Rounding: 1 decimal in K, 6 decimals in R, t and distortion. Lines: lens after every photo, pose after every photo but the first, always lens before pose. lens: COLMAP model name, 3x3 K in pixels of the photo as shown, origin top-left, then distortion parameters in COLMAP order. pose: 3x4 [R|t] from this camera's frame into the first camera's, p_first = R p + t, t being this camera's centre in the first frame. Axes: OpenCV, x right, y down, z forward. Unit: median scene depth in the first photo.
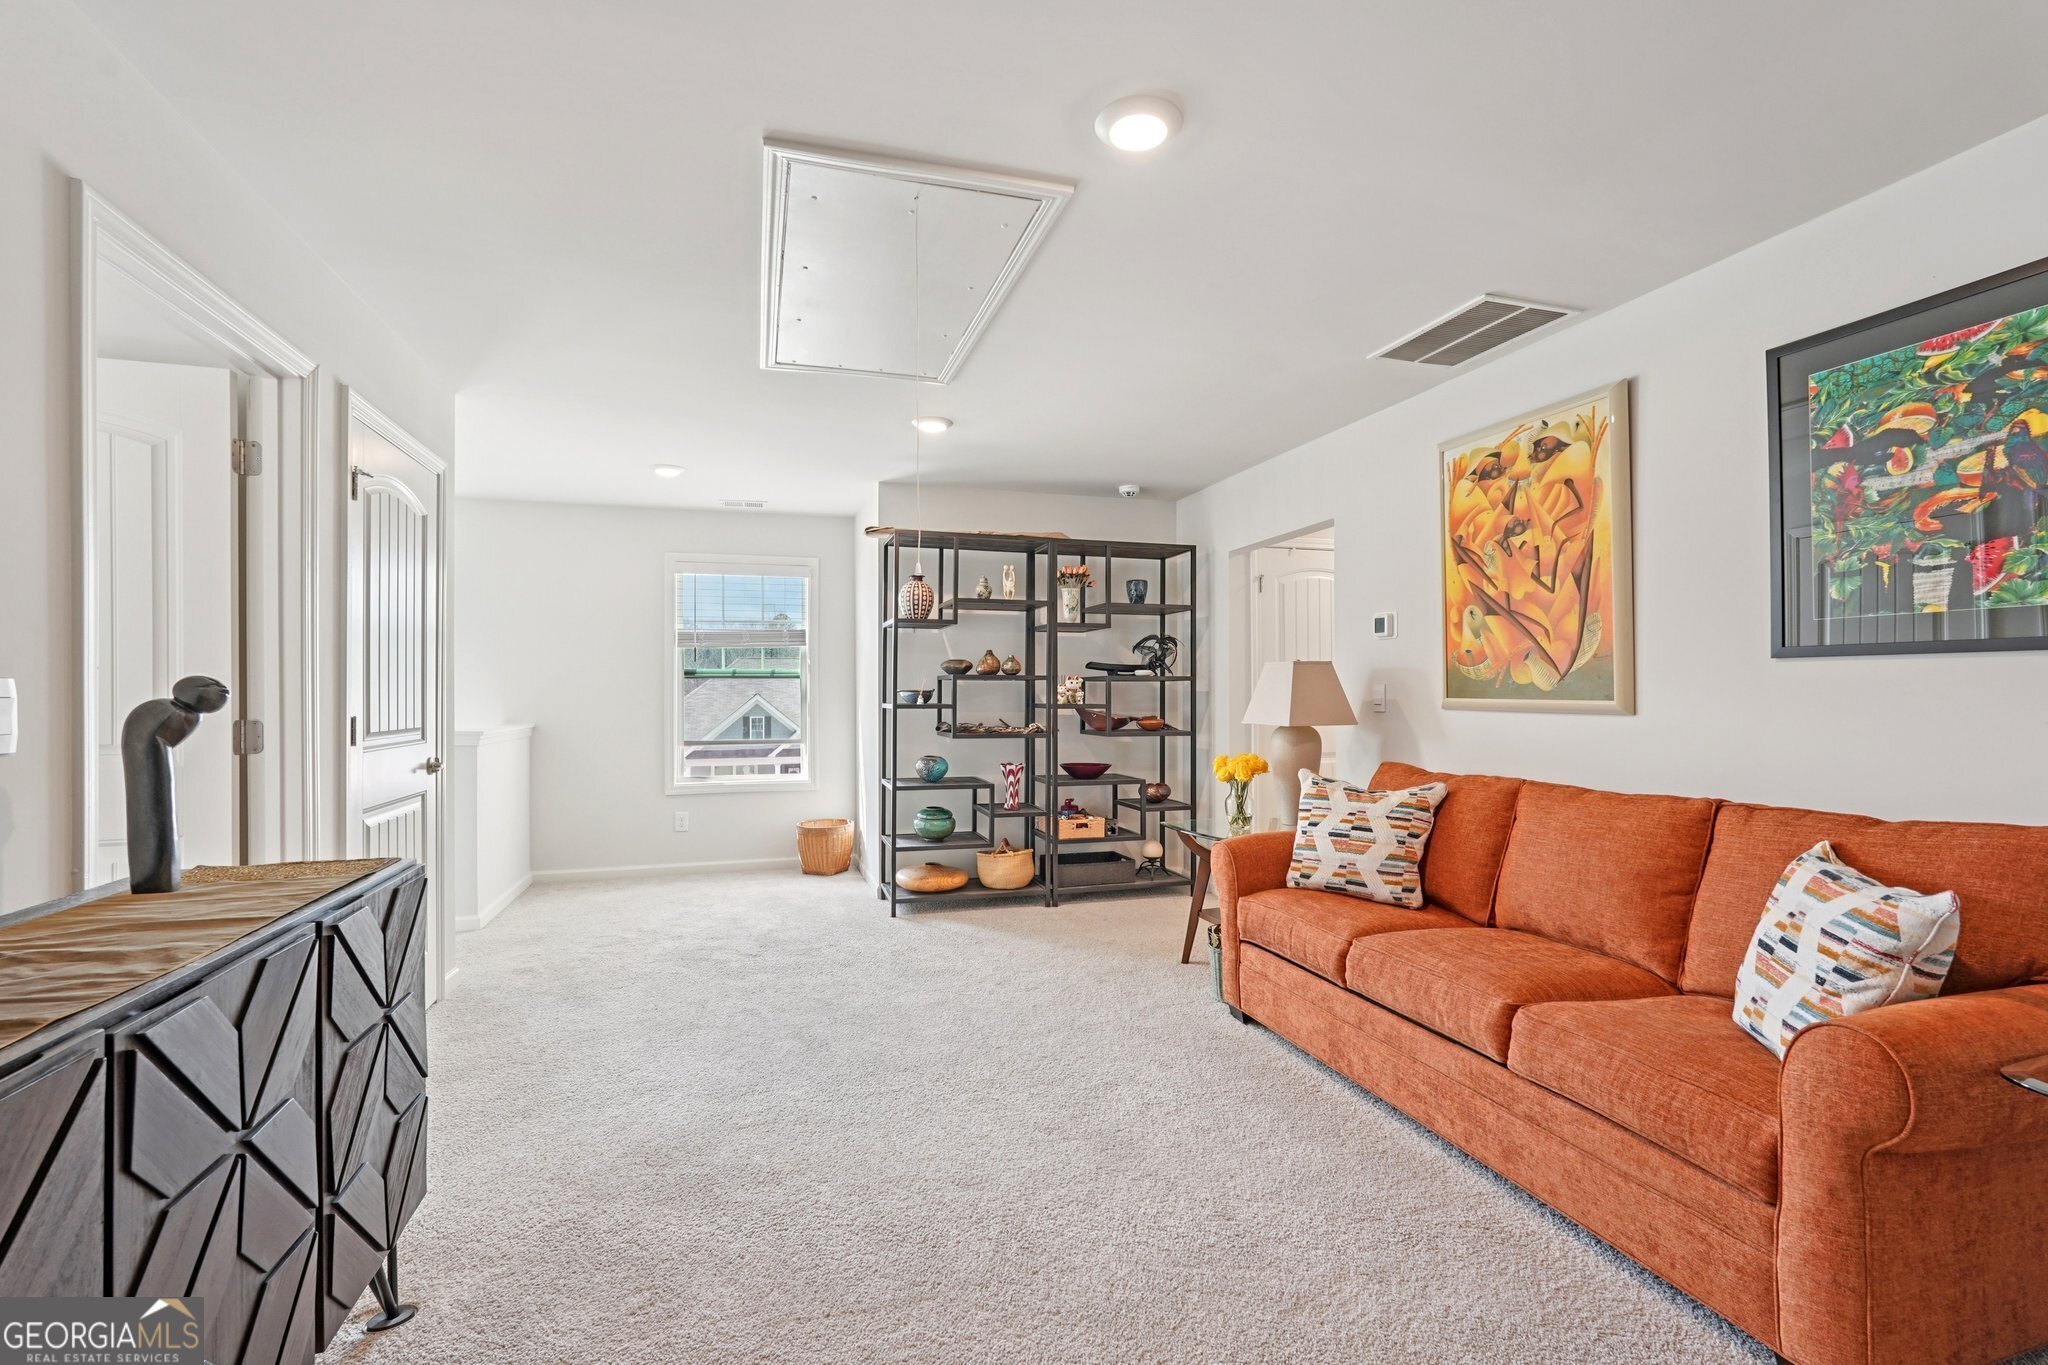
lens RADIAL K [[914.3, 0, 1023.1], [0, 914.3, 670.4], [0, 0, 1]] dist [-0.012545, 0.007979]
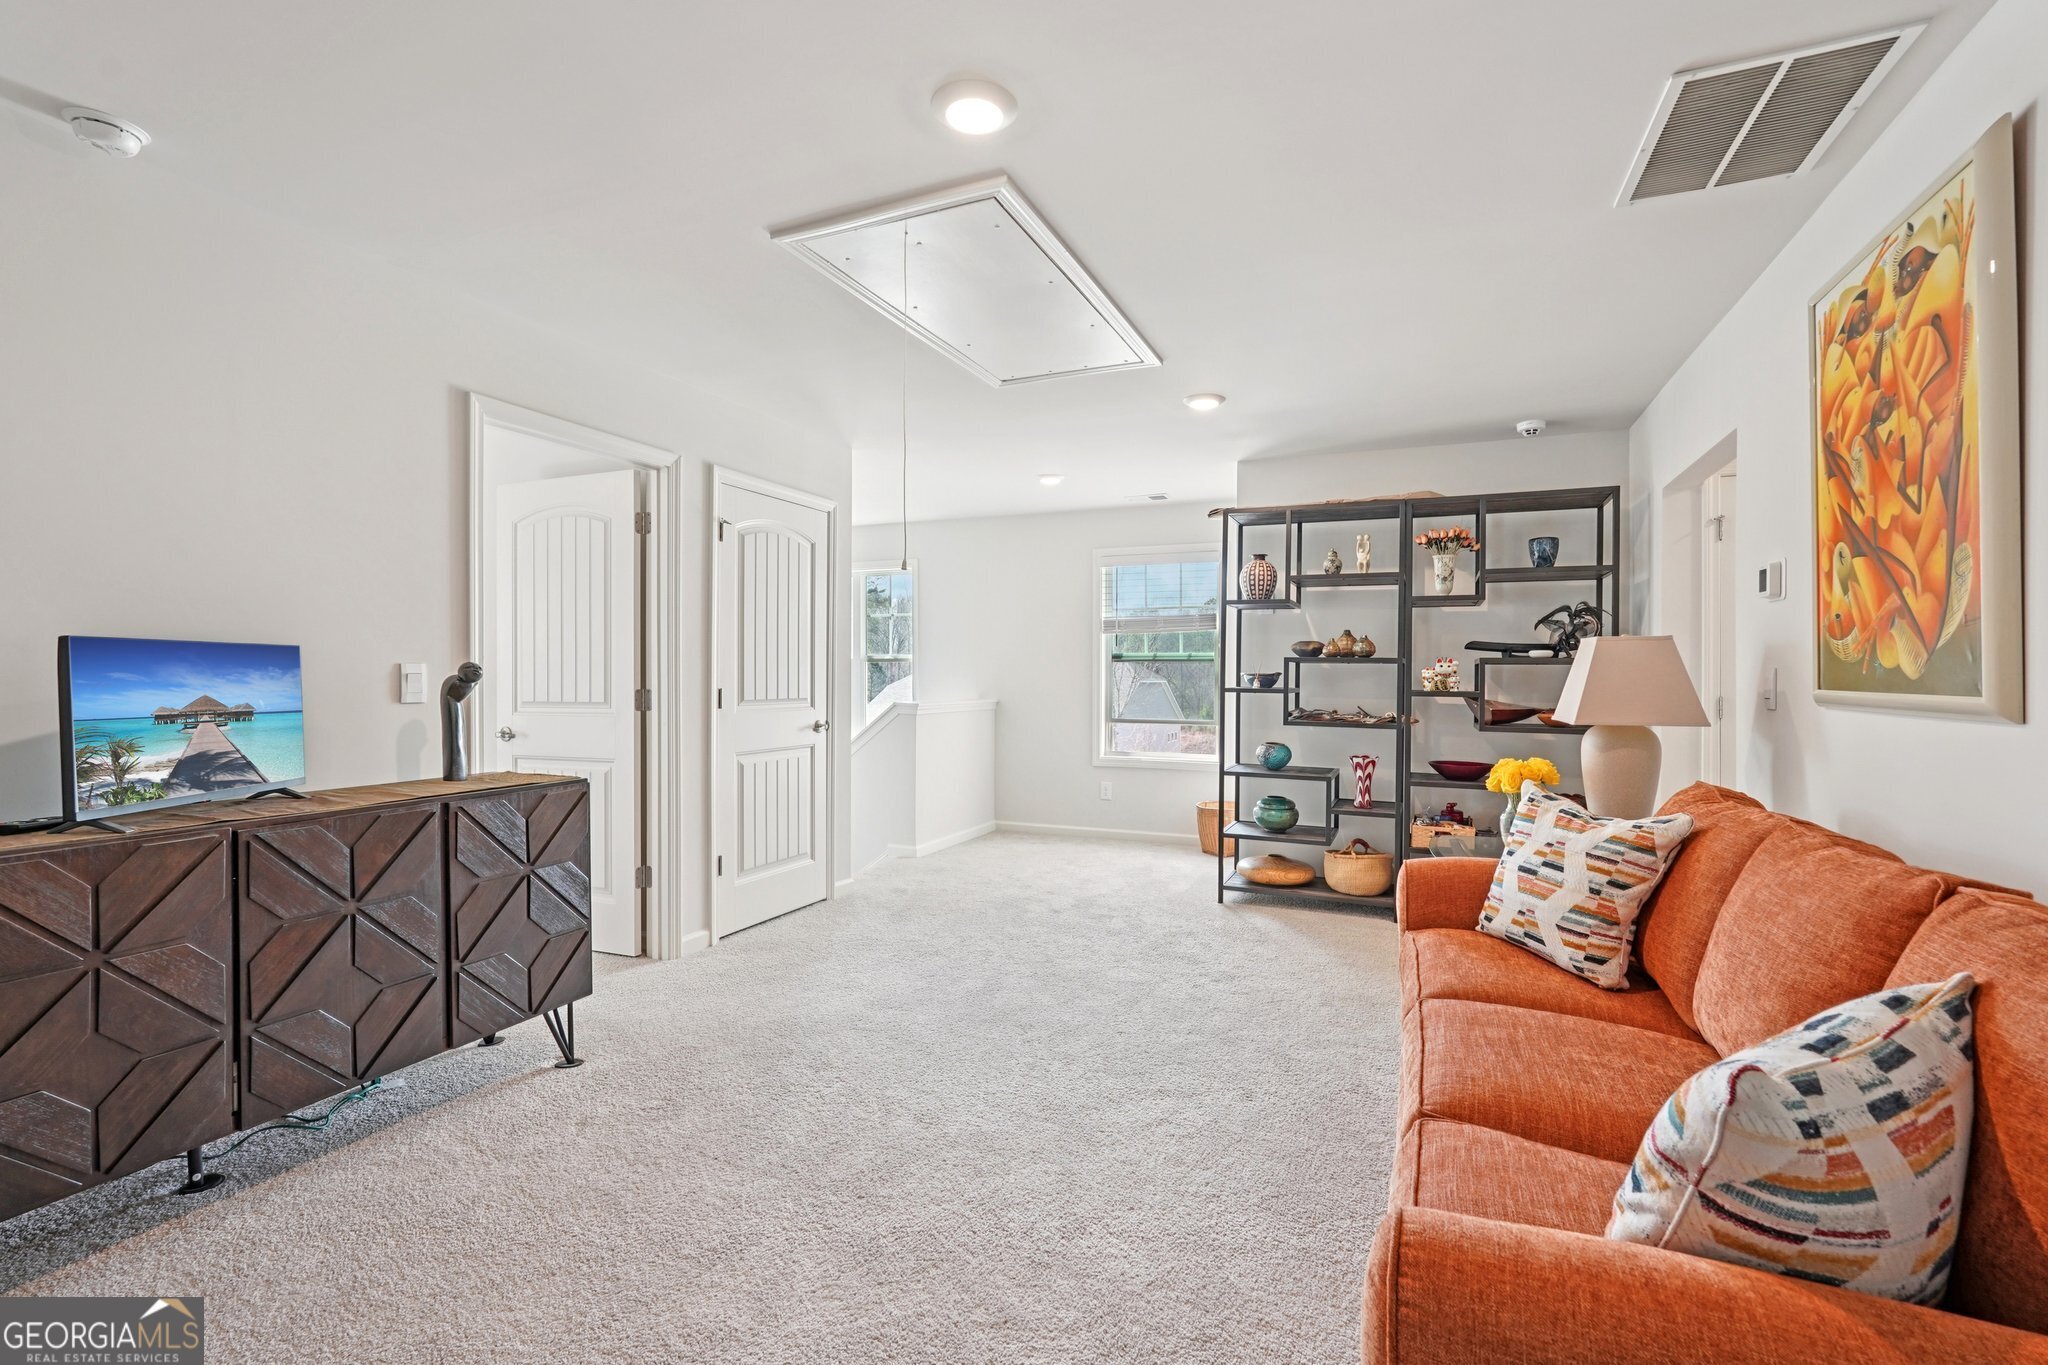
lens RADIAL K [[916.1, 0, 1020.3], [0, 916.1, 661.7], [0, 0, 1]] dist [-0.007198, 0.008573]
pose [[0.759409, -0.003110, -0.650606, 0.462190], [0.008652, 0.999948, 0.005320, 0.002422], [0.650556, -0.009669, 0.759397, 0.148825]]
